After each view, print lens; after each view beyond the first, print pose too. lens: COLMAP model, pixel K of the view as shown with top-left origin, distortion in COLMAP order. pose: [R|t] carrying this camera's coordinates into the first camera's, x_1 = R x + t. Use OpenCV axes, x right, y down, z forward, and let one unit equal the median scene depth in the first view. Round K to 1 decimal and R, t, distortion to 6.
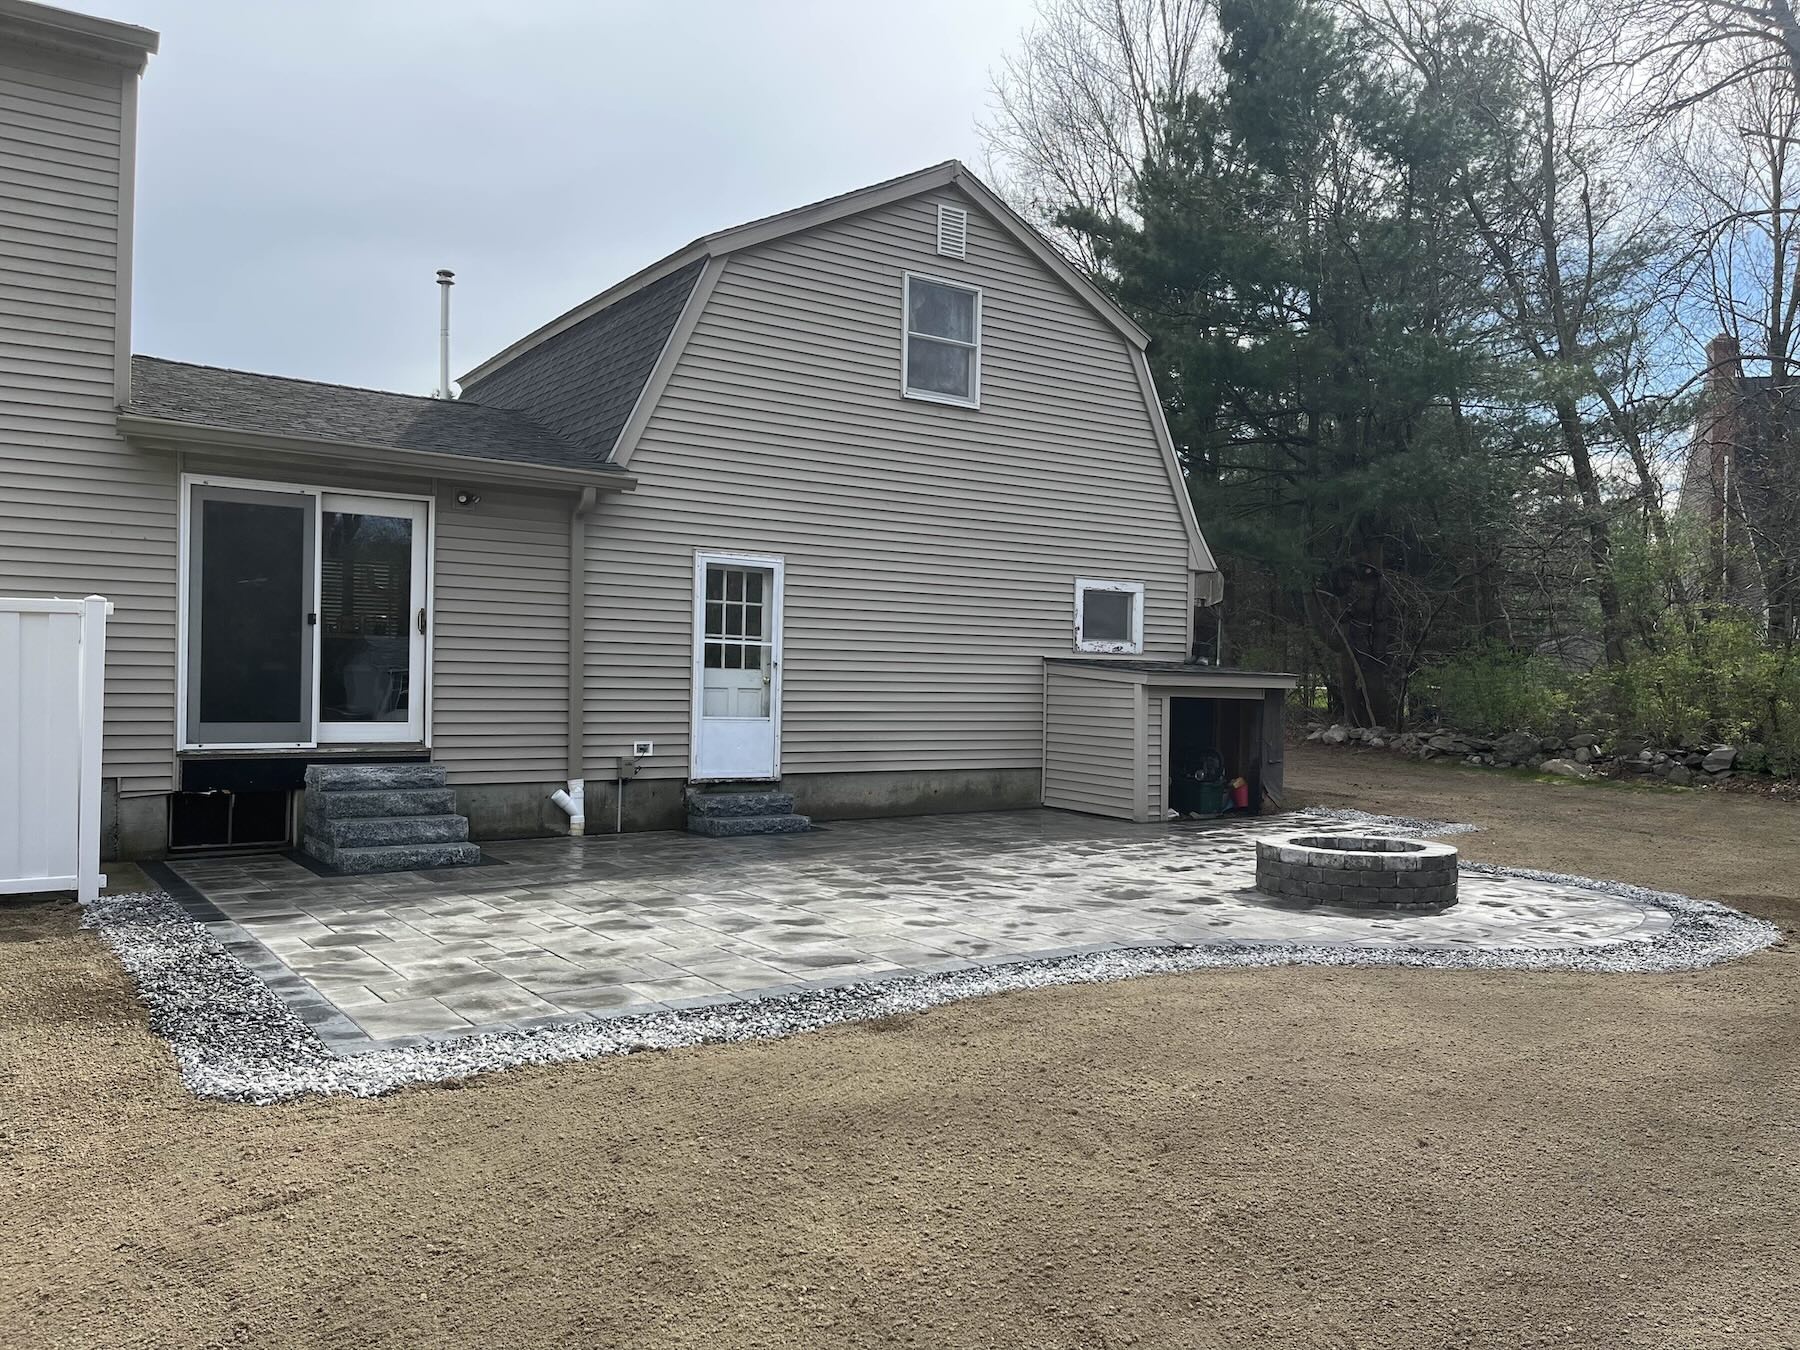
lens RADIAL K [[1351.0, 0, 905.8], [0, 1351.0, 693.2], [0, 0, 1]] dist [0.052022, -0.005136]
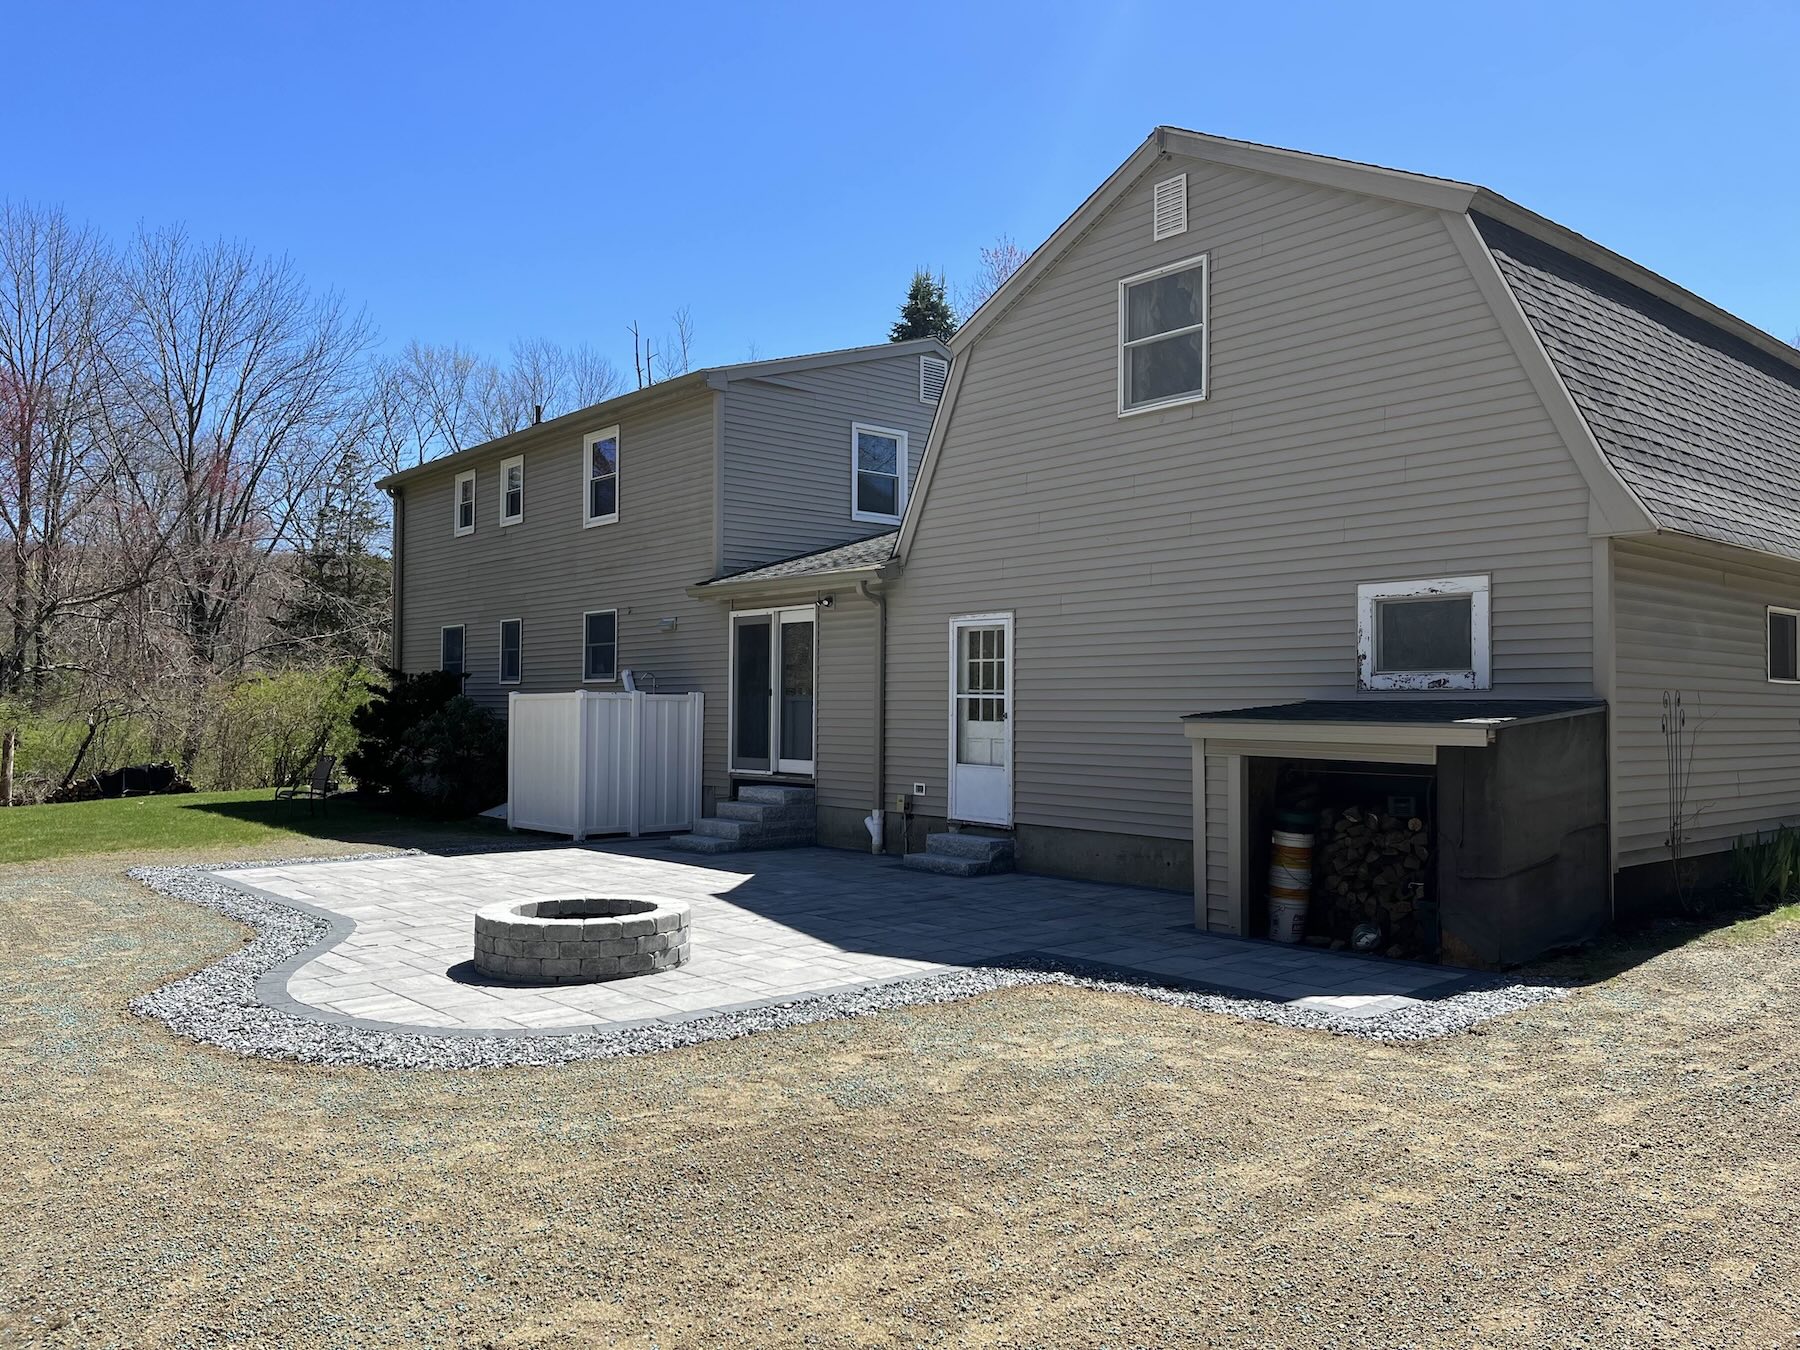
lens RADIAL K [[1347.1, 0, 900.0], [0, 1347.1, 675.0], [0, 0, 1]] dist [0.056113, -0.068453]
pose [[0.111575, -0.042774, -0.992835, 0.946543], [-0.009711, 0.998979, -0.044130, -0.006823], [0.993709, 0.014566, 0.111046, 0.824547]]
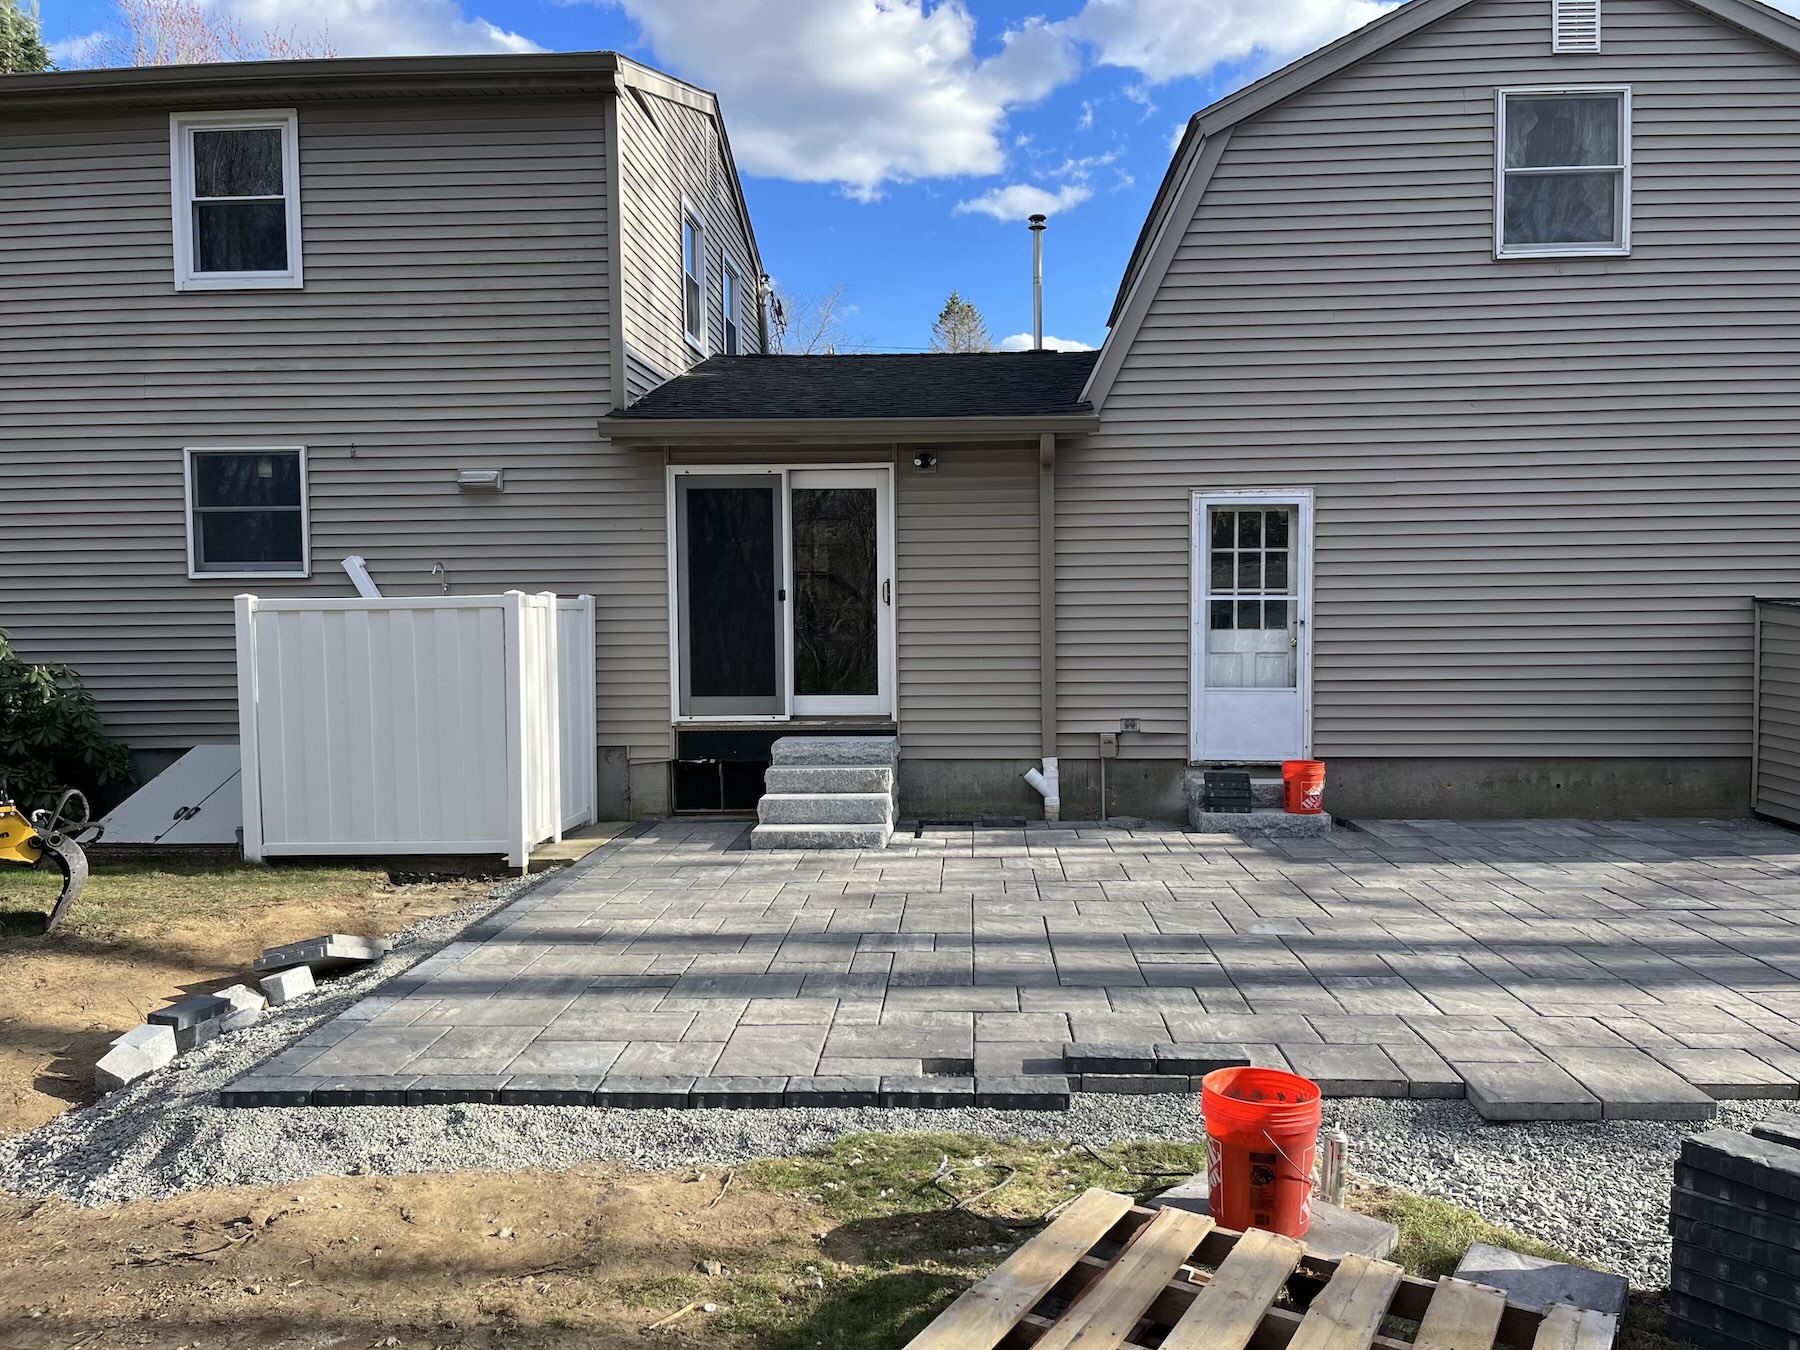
lens RADIAL K [[1347.1, 0, 900.0], [0, 1347.1, 675.0], [0, 0, 1]] dist [0.056113, -0.068453]
pose [[0.791981, 0.000922, -0.610545, 0.214238], [0.019579, 0.999446, 0.026907, -0.016881], [0.610232, -0.033264, 0.791524, 0.211719]]
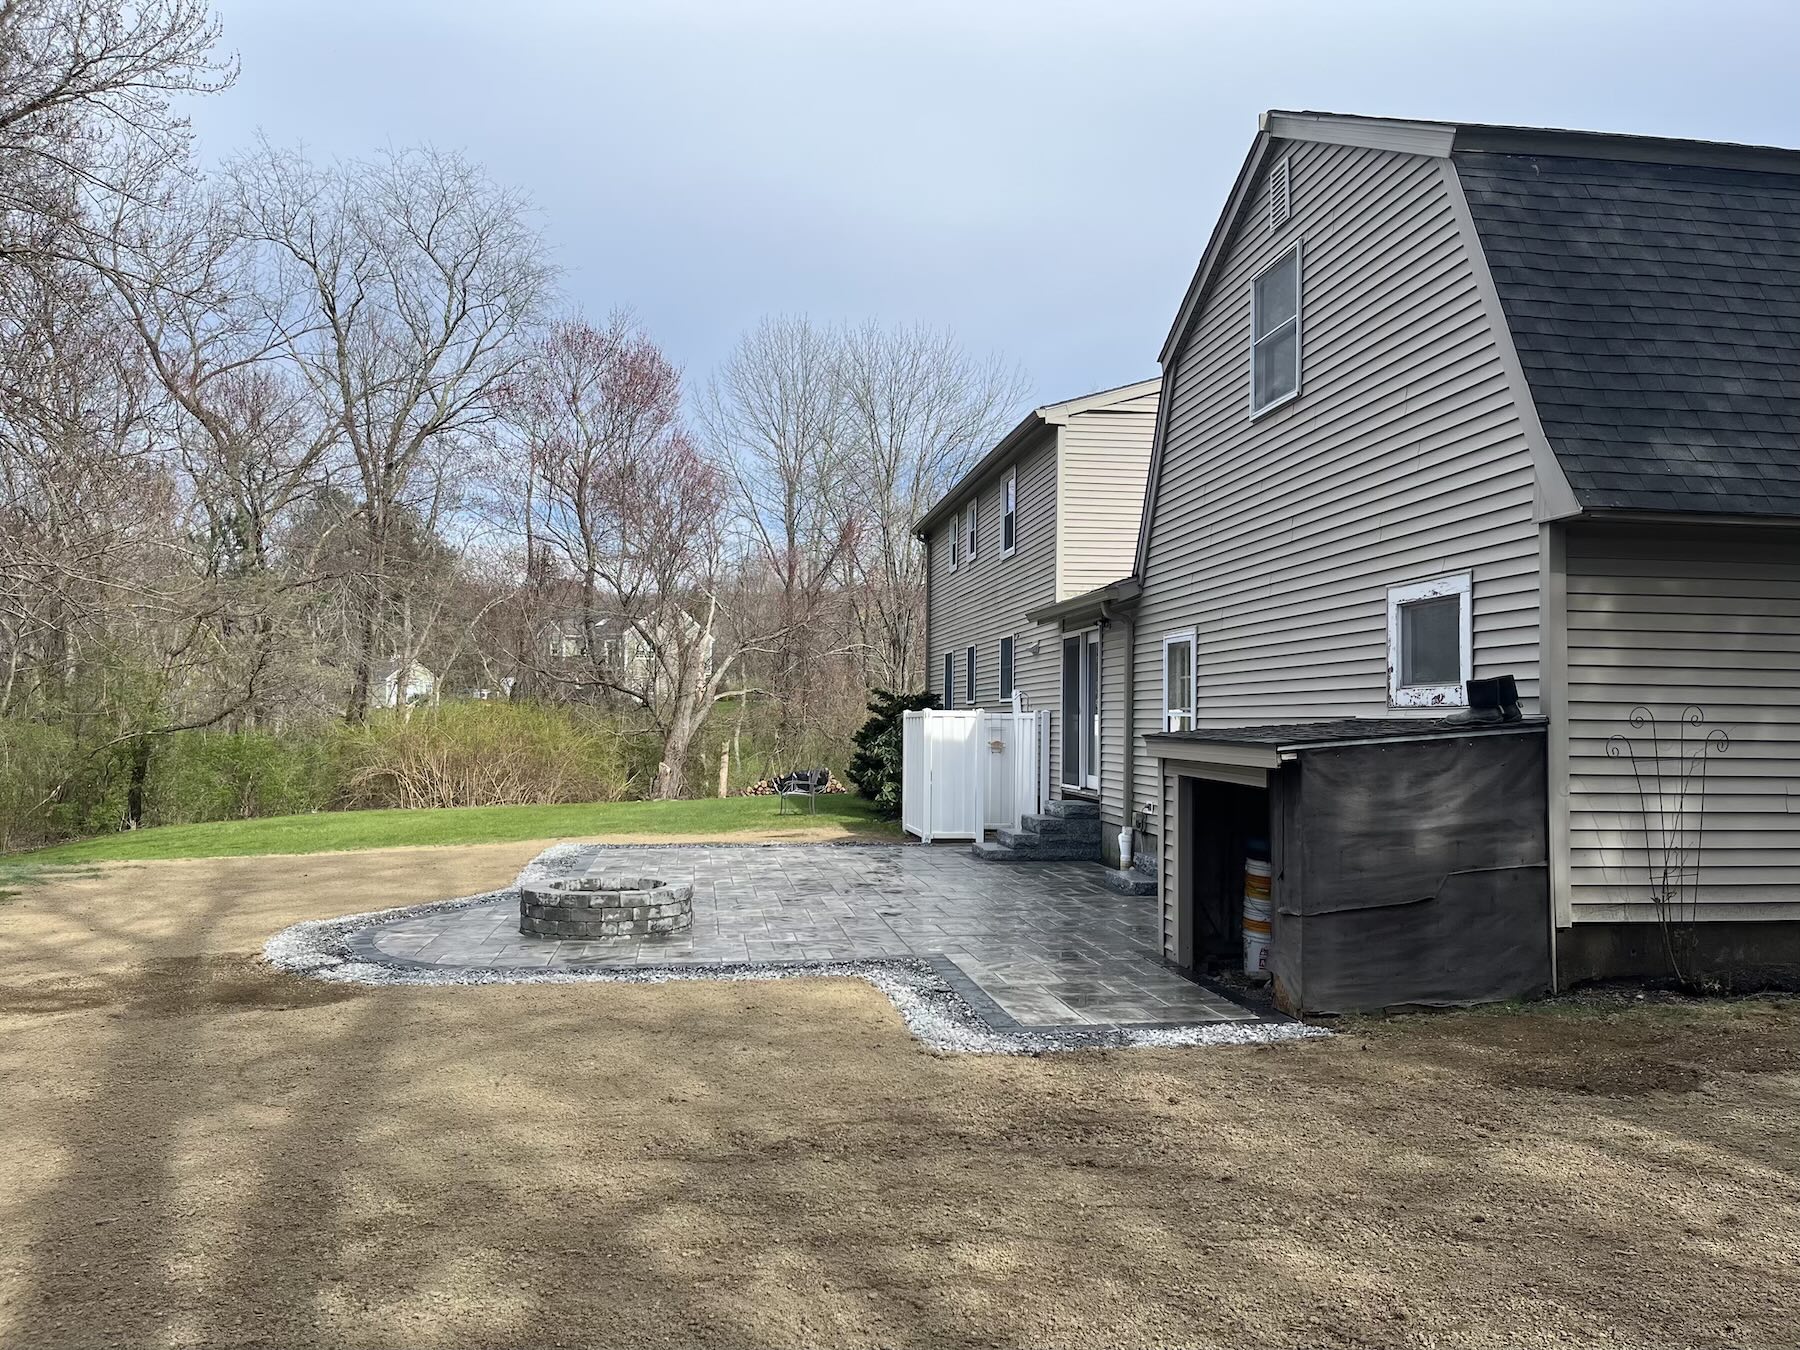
lens RADIAL K [[1358.0, 0, 900.0], [0, 1358.0, 675.0], [0, 0, 1]] dist [0.044333, -0.005252]
pose [[-0.444613, -0.055275, -0.894016, 0.937620], [-0.026198, 0.998470, -0.048704, -0.011200], [0.895340, 0.001767, -0.445381, 1.291321]]
